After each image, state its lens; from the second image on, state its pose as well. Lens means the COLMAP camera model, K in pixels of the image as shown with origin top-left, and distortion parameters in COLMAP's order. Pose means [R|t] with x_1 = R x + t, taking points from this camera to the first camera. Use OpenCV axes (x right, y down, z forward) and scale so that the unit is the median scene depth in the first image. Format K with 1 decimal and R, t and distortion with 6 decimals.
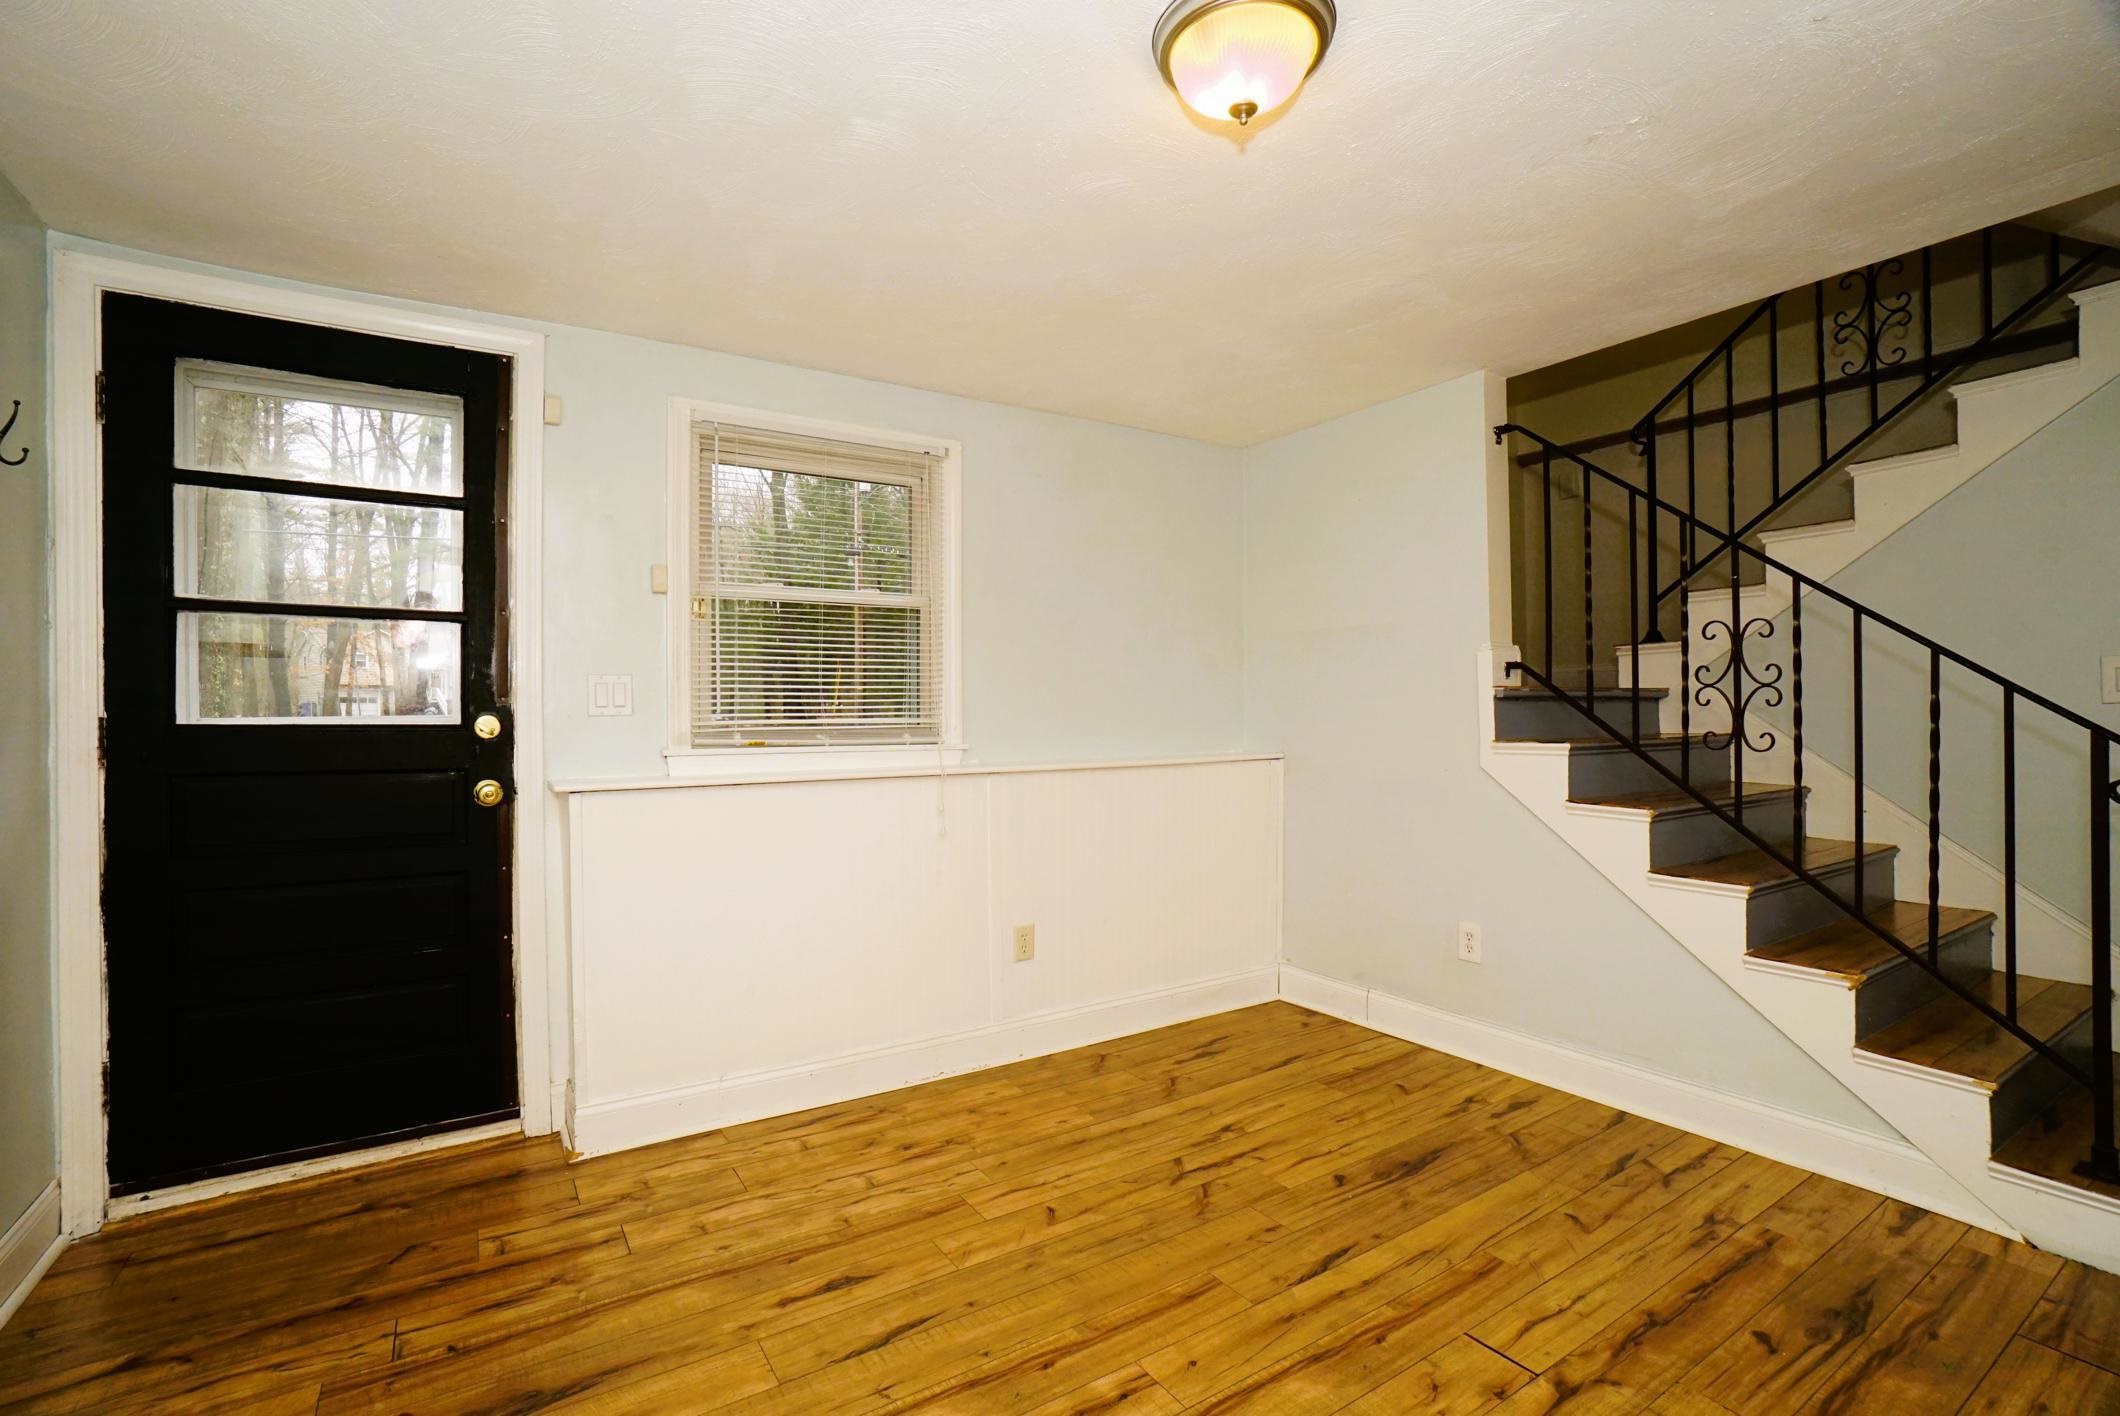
lens RADIAL K [[934.7, 0, 1051.8], [0, 934.7, 717.5], [0, 0, 1]] dist [-0.065666, 0.023781]
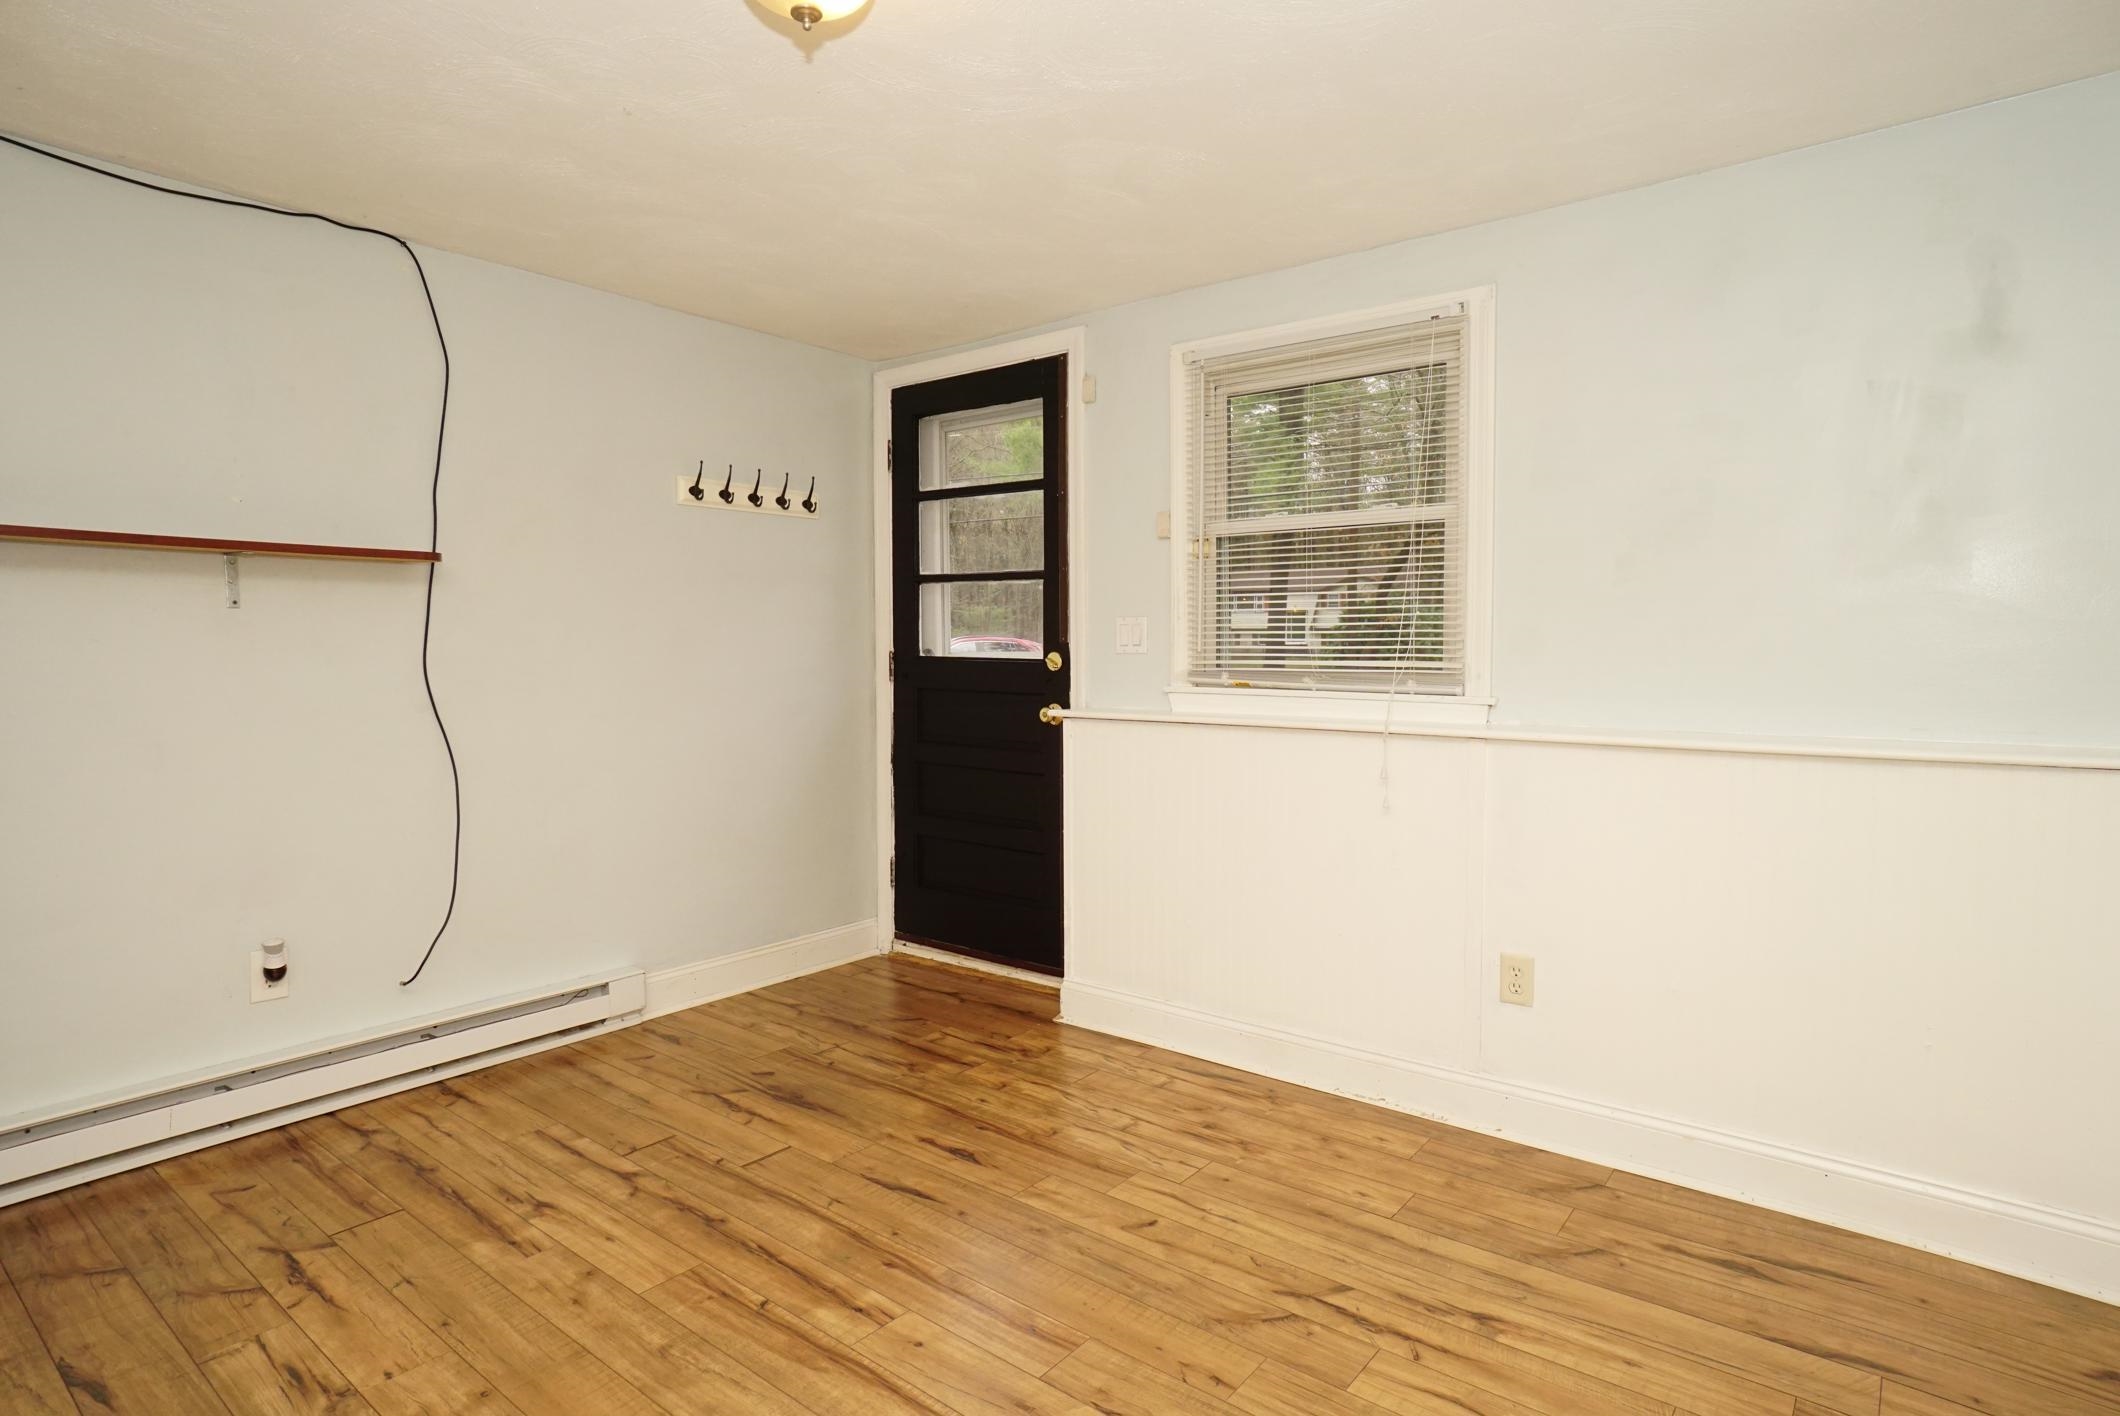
lens RADIAL K [[1112.2, 0, 1057.7], [0, 1112.2, 719.5], [0, 0, 1]] dist [-0.012433, 0.001161]
pose [[0.330887, 0.068799, -0.941159, 0.833046], [-0.008336, 0.997513, 0.069988, -0.017350], [0.943634, -0.015312, 0.330638, 0.507473]]
